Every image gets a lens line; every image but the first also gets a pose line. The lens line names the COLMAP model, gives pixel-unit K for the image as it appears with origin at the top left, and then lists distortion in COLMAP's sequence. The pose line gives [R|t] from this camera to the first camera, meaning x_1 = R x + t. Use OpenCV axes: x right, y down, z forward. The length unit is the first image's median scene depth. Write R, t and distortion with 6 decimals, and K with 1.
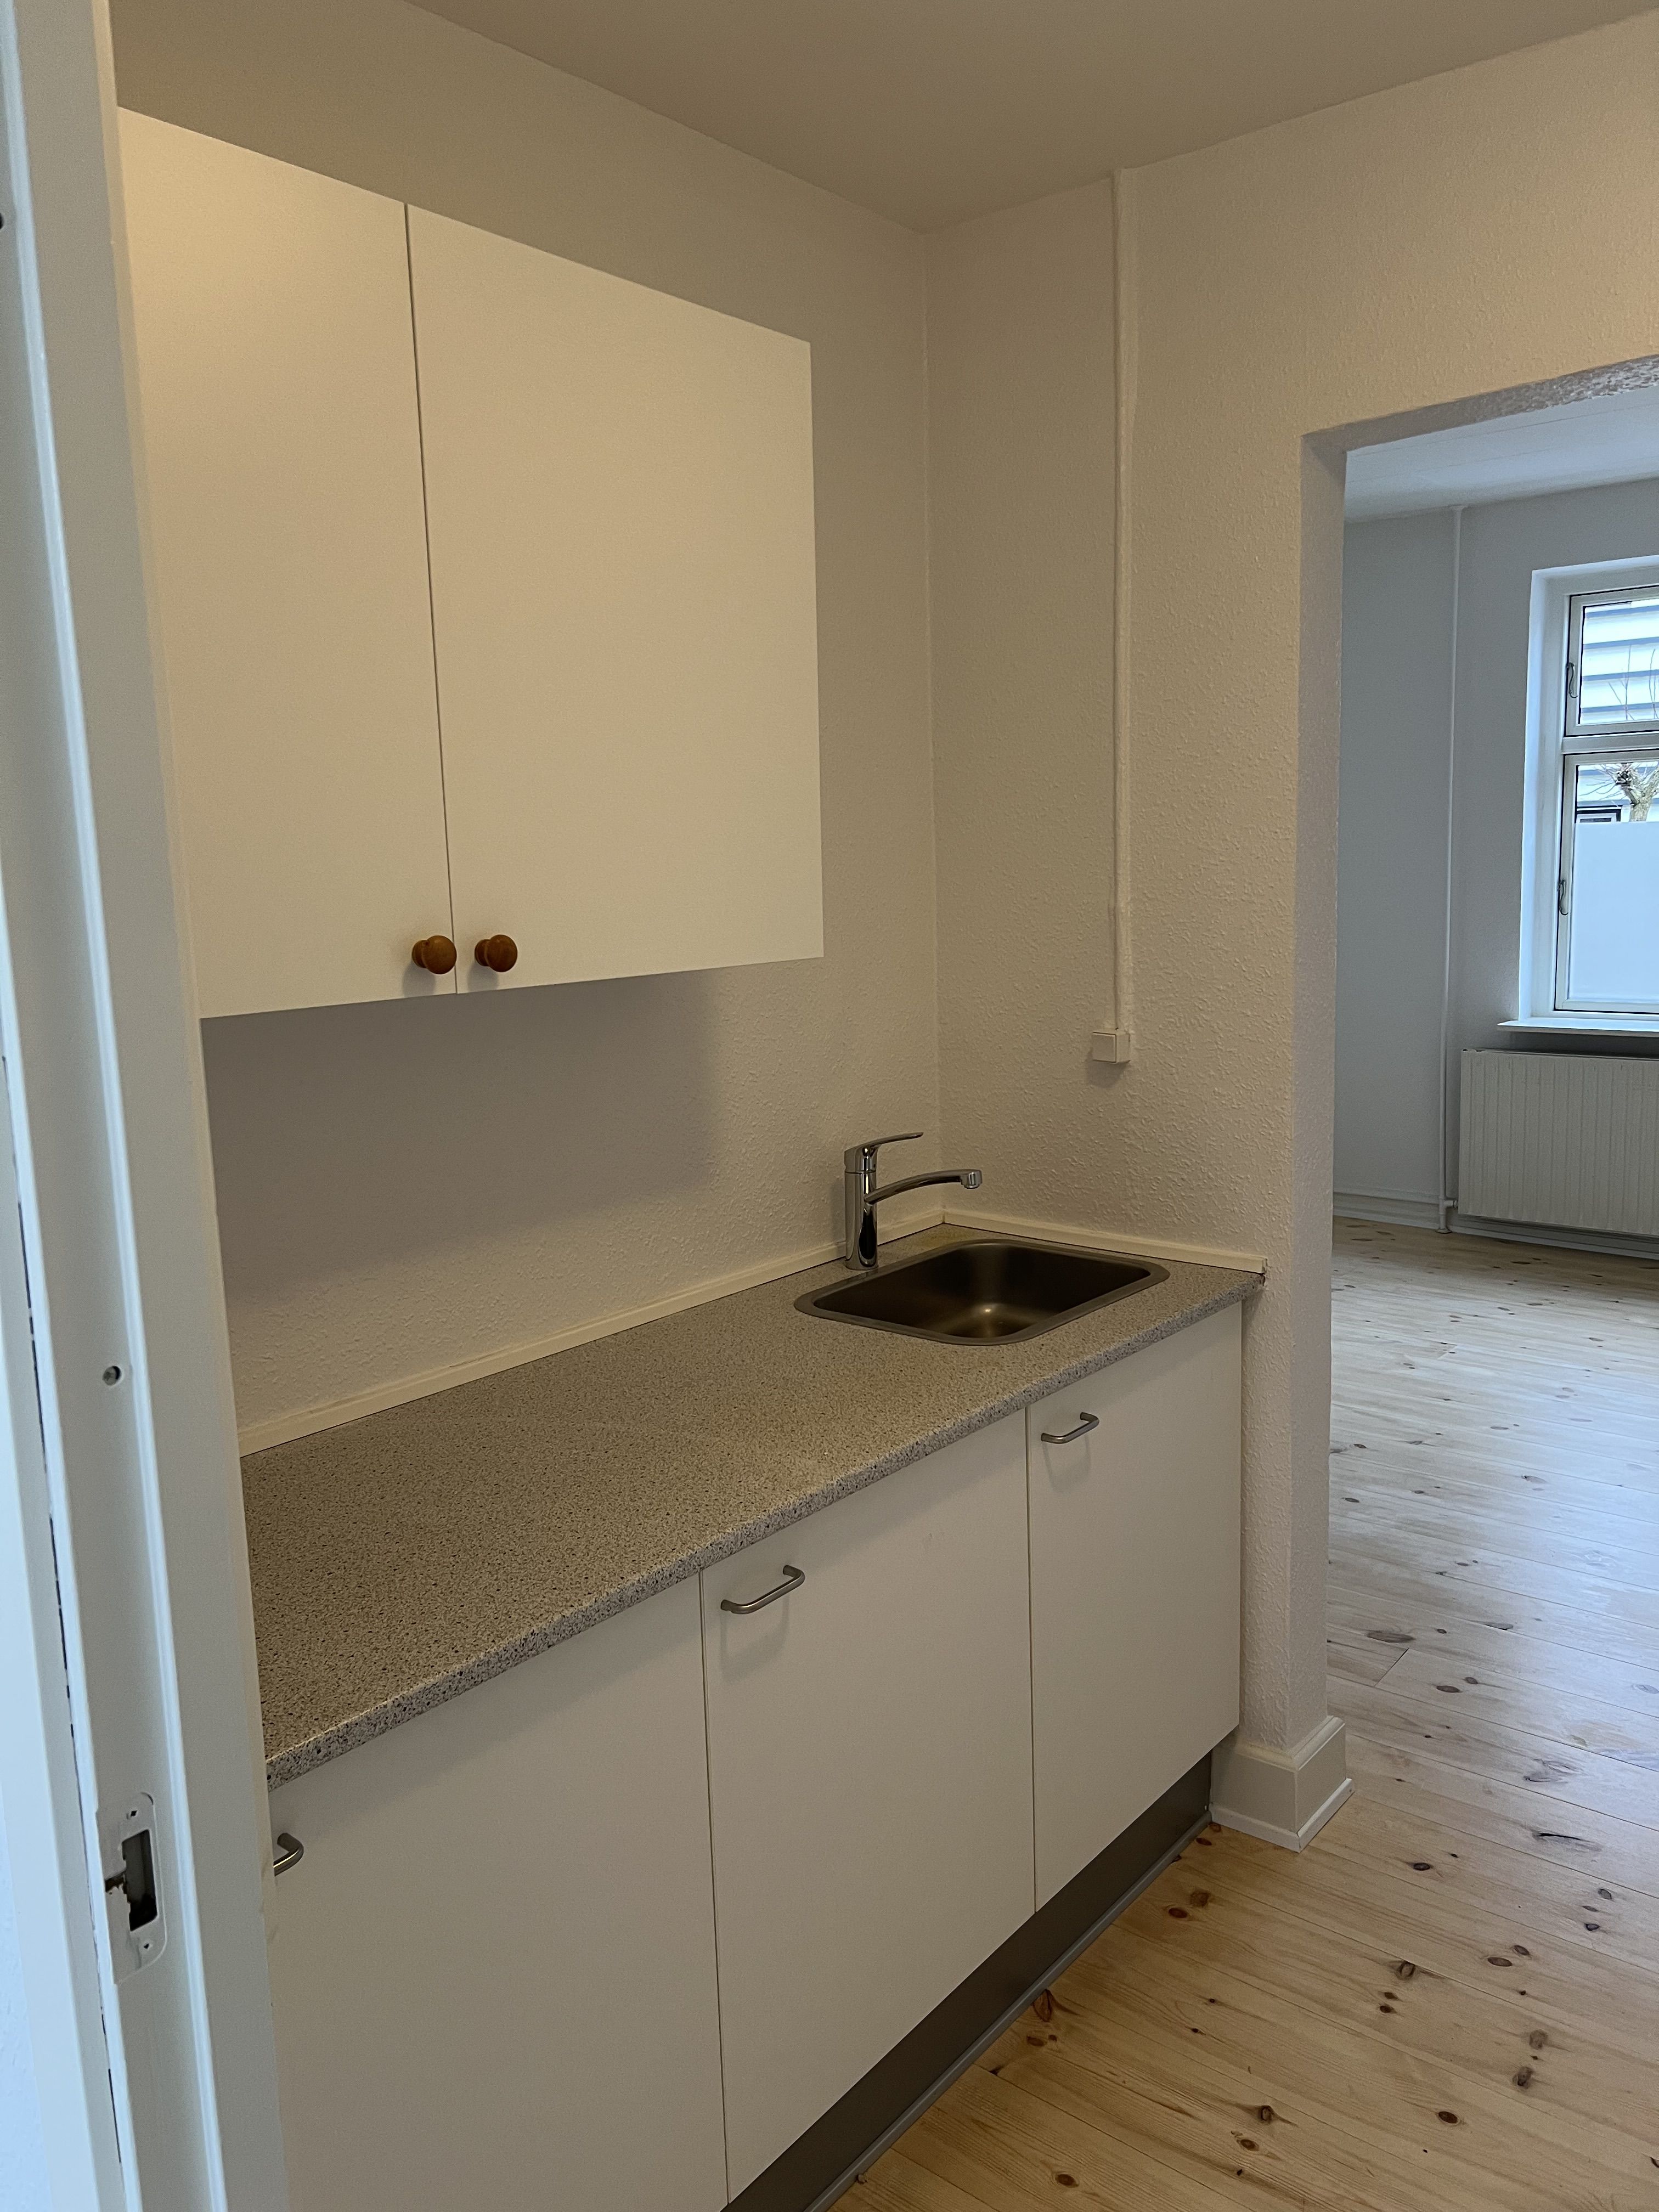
lens RADIAL K [[1722.3, 0, 835.5], [0, 1722.3, 1100.6], [0, 0, 1]] dist [0.047893, -0.005378]
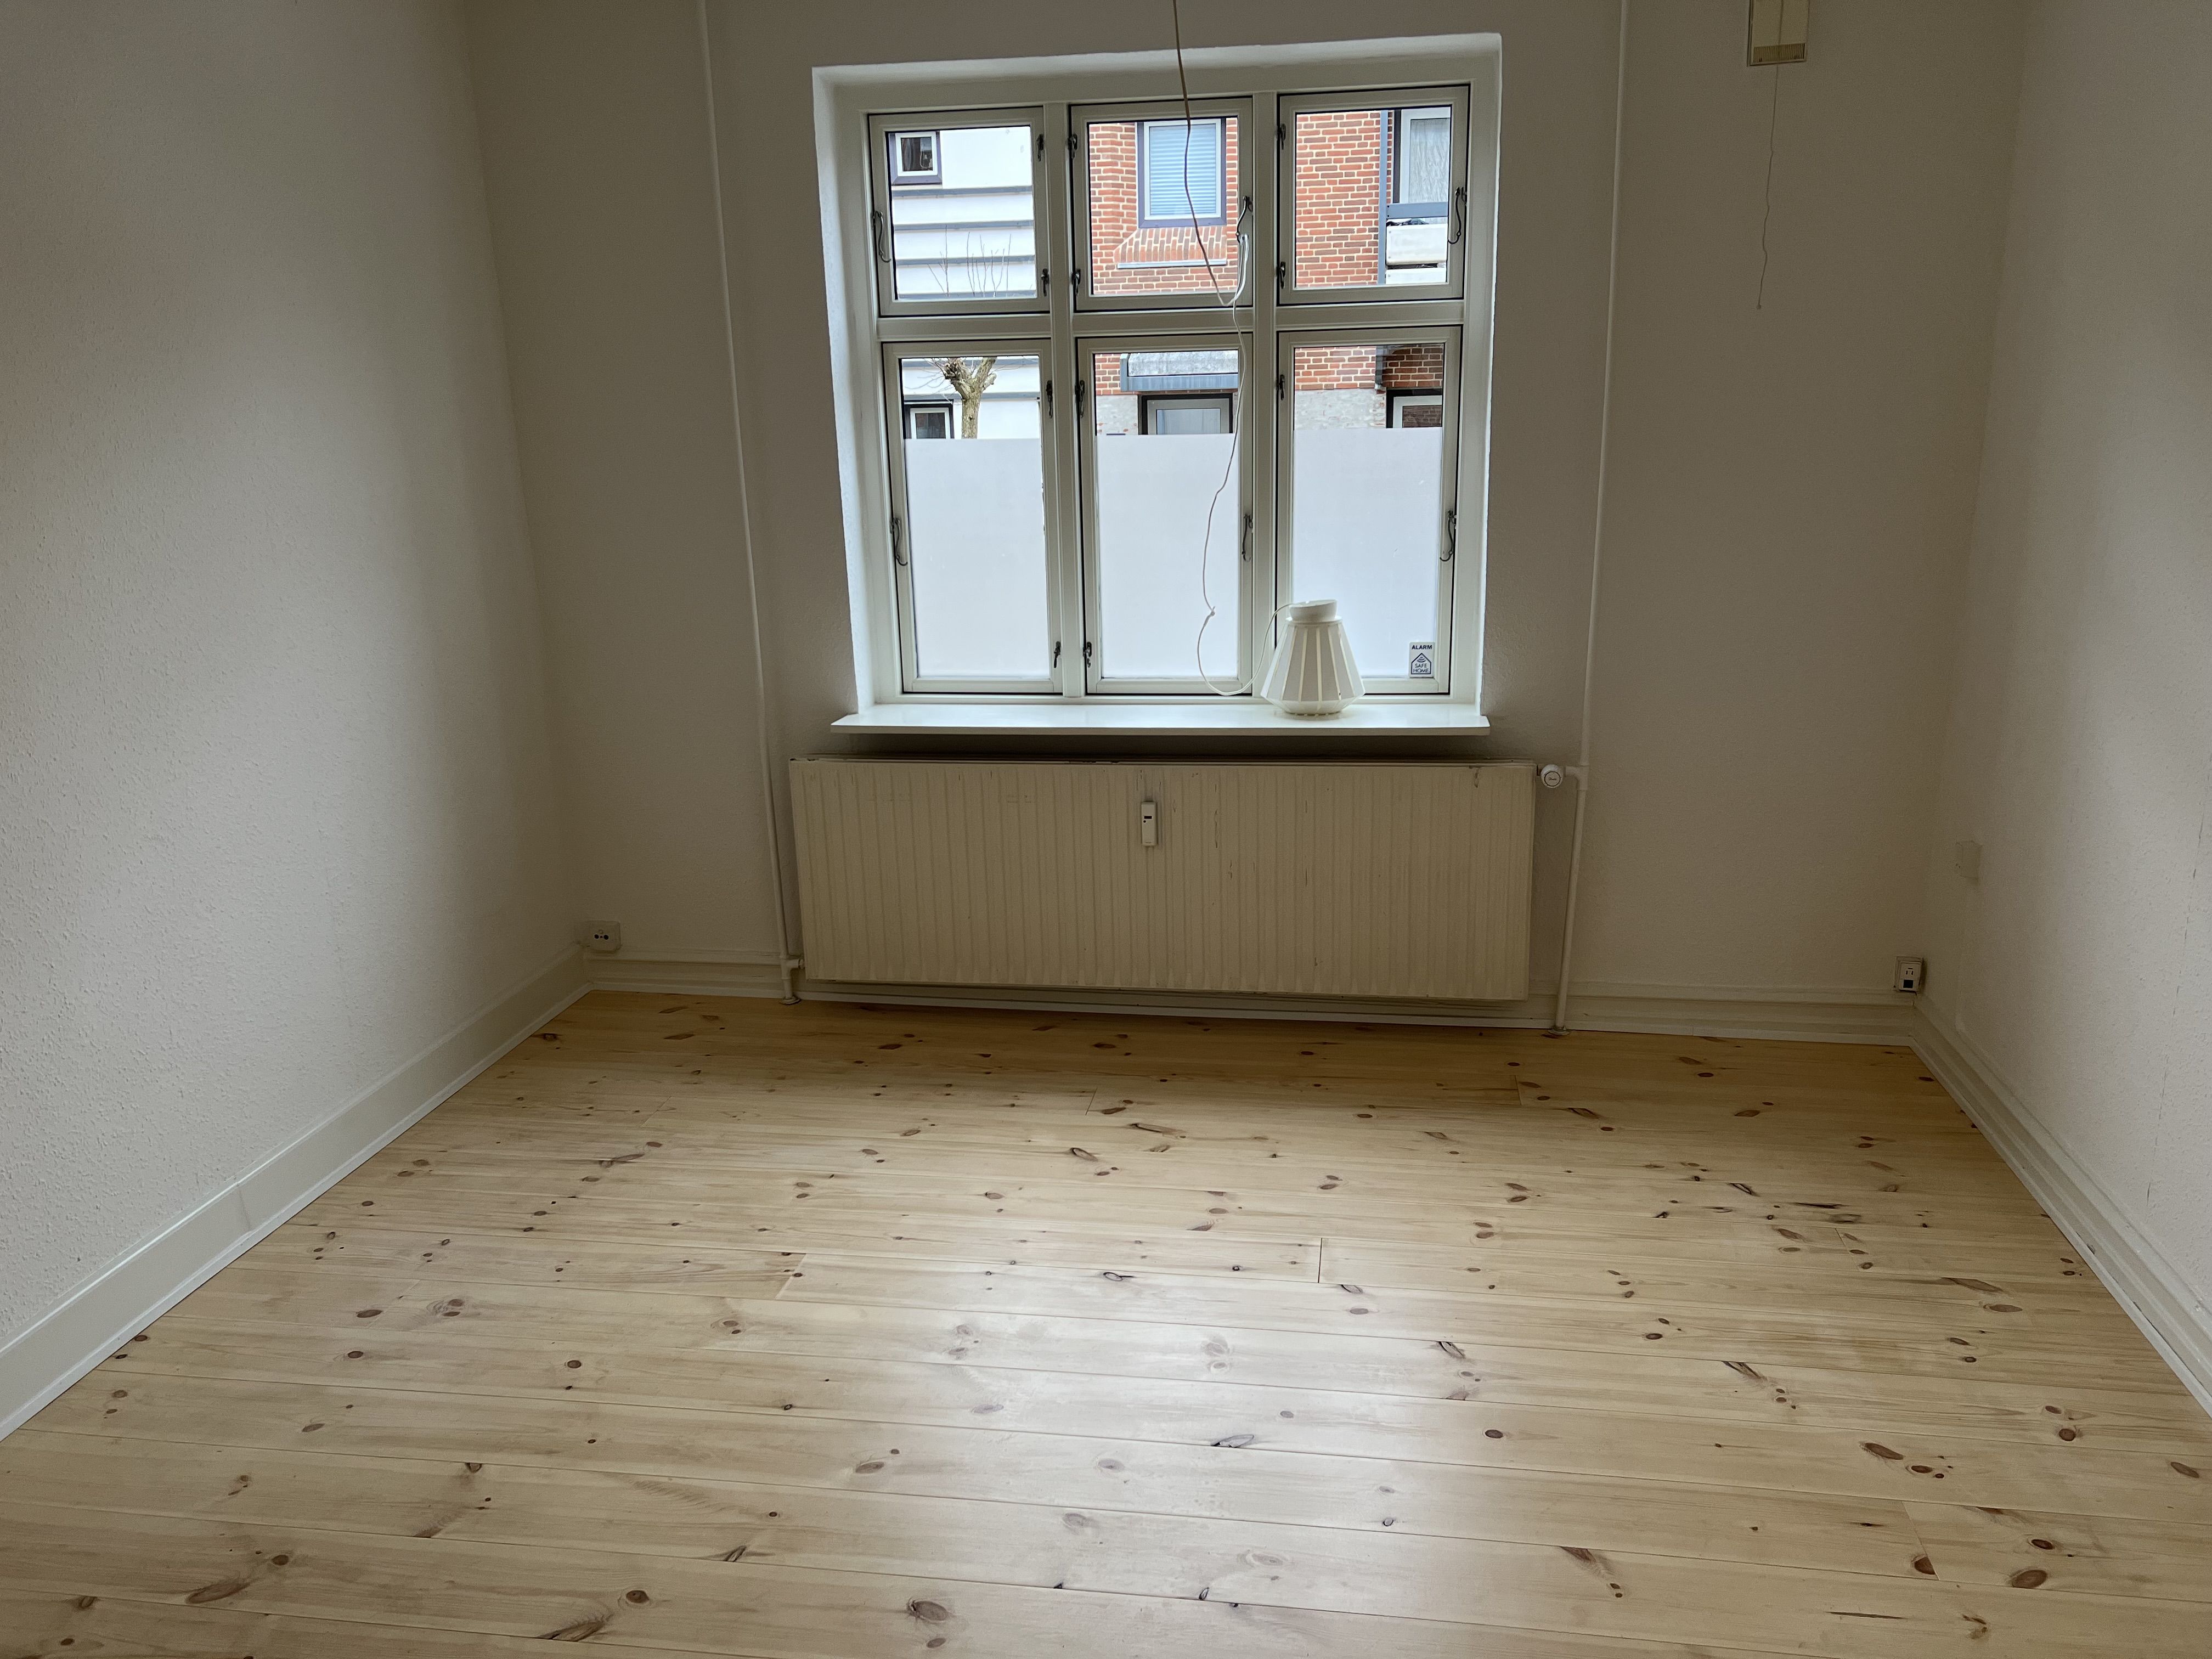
lens RADIAL K [[1722.3, 0, 1104.7], [0, 1722.3, 828.7], [0, 0, 1]] dist [0.047893, -0.005378]
pose [[0.874997, -0.112209, 0.470946, 0.138840], [0.074622, 0.992404, 0.097810, -0.062051], [-0.478344, -0.050440, 0.876723, 0.315692]]
